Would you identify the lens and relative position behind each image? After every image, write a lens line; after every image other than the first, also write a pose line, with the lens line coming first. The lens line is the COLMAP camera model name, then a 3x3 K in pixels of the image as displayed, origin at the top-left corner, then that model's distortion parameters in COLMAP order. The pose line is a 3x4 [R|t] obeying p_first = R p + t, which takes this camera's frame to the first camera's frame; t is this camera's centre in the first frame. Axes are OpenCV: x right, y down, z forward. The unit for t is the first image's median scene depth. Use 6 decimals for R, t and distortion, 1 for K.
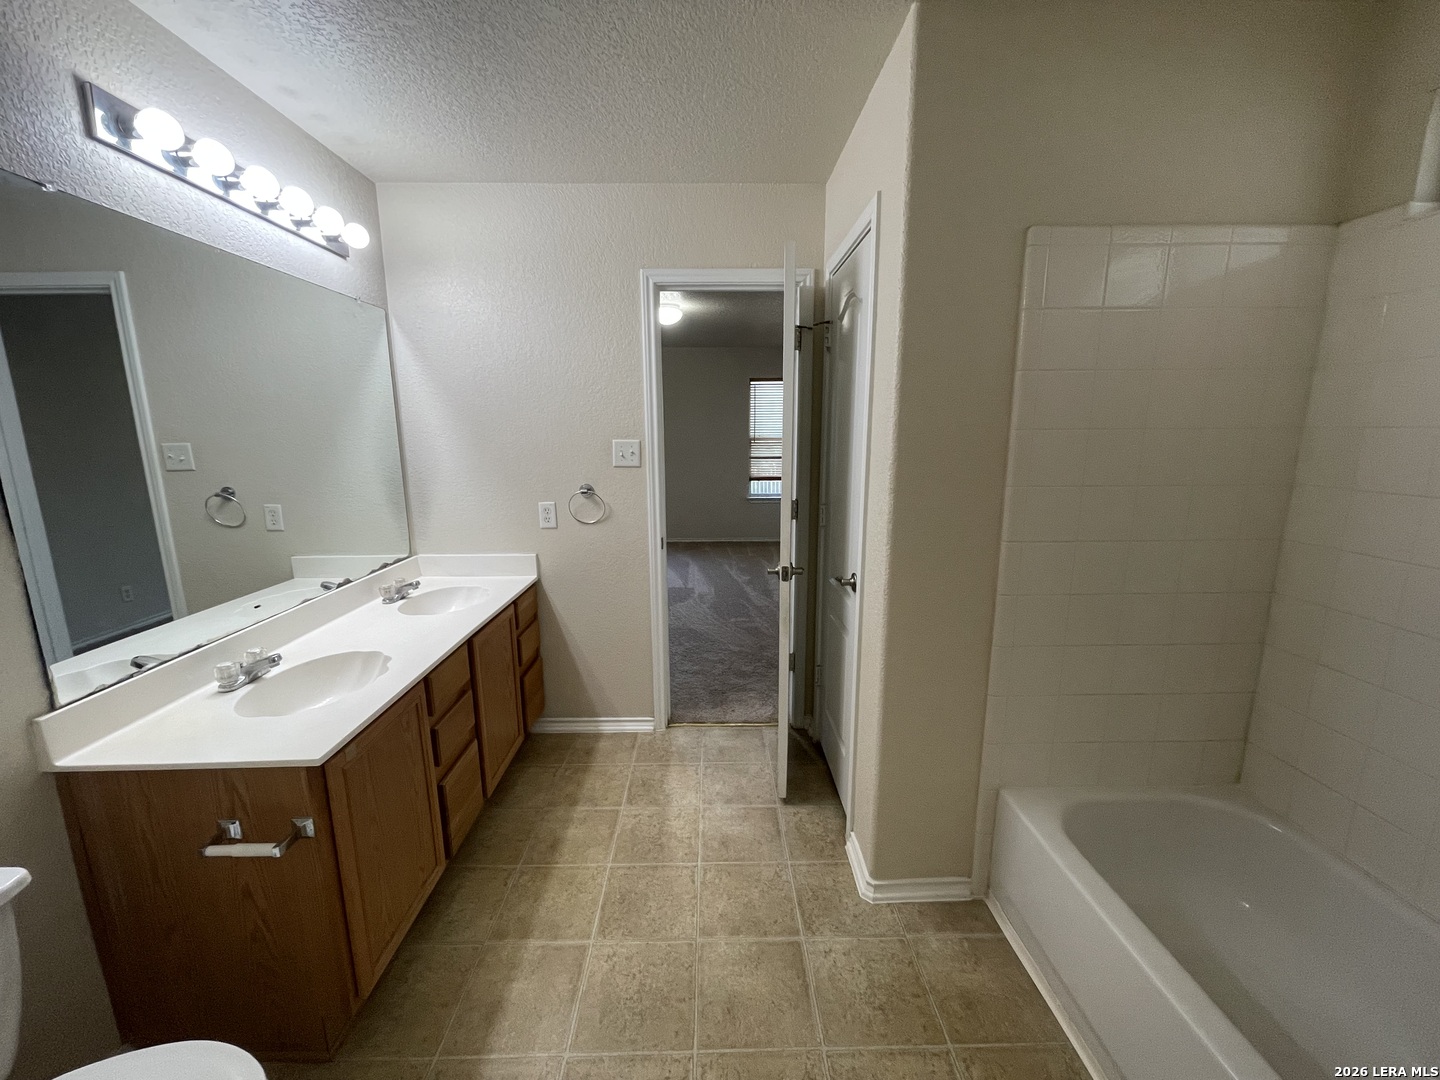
lens RADIAL K [[576.4, 0, 718.7], [0, 576.4, 537.9], [0, 0, 1]] dist [0.013113, 0.000317]
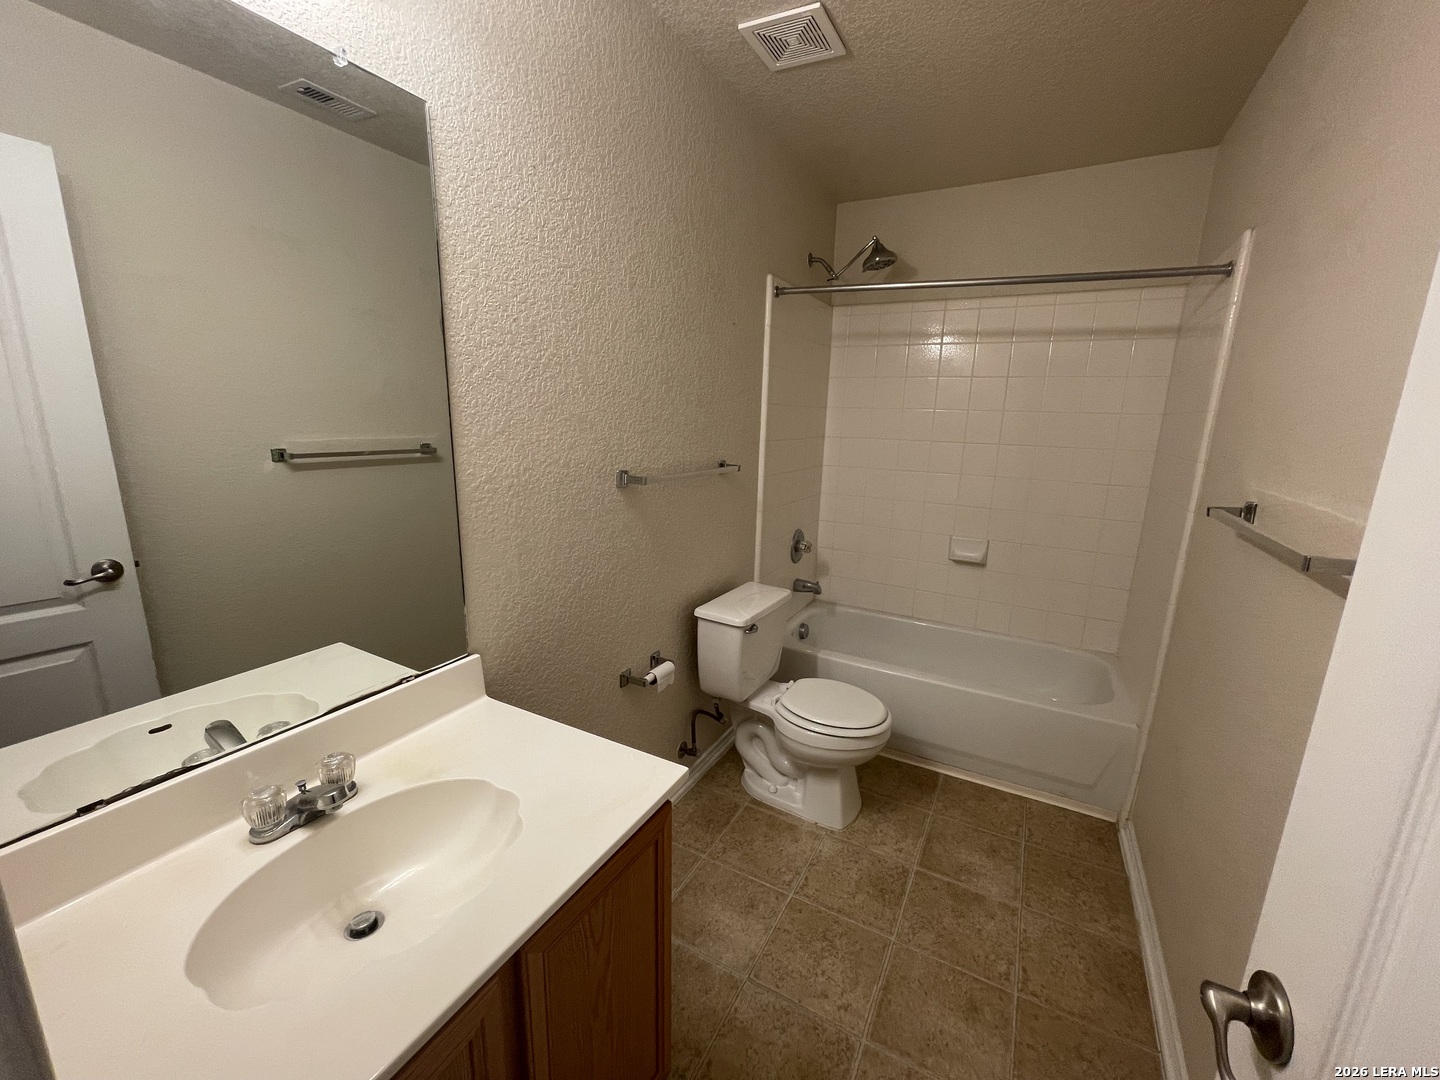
lens RADIAL K [[576.4, 0, 716.3], [0, 576.4, 535.1], [0, 0, 1]] dist [0.013113, 0.000317]
pose [[-0.859264, -0.086690, 0.504133, -0.030560], [0.116219, 0.926677, 0.357438, -0.307922], [-0.498155, 0.365724, -0.786185, 1.631013]]
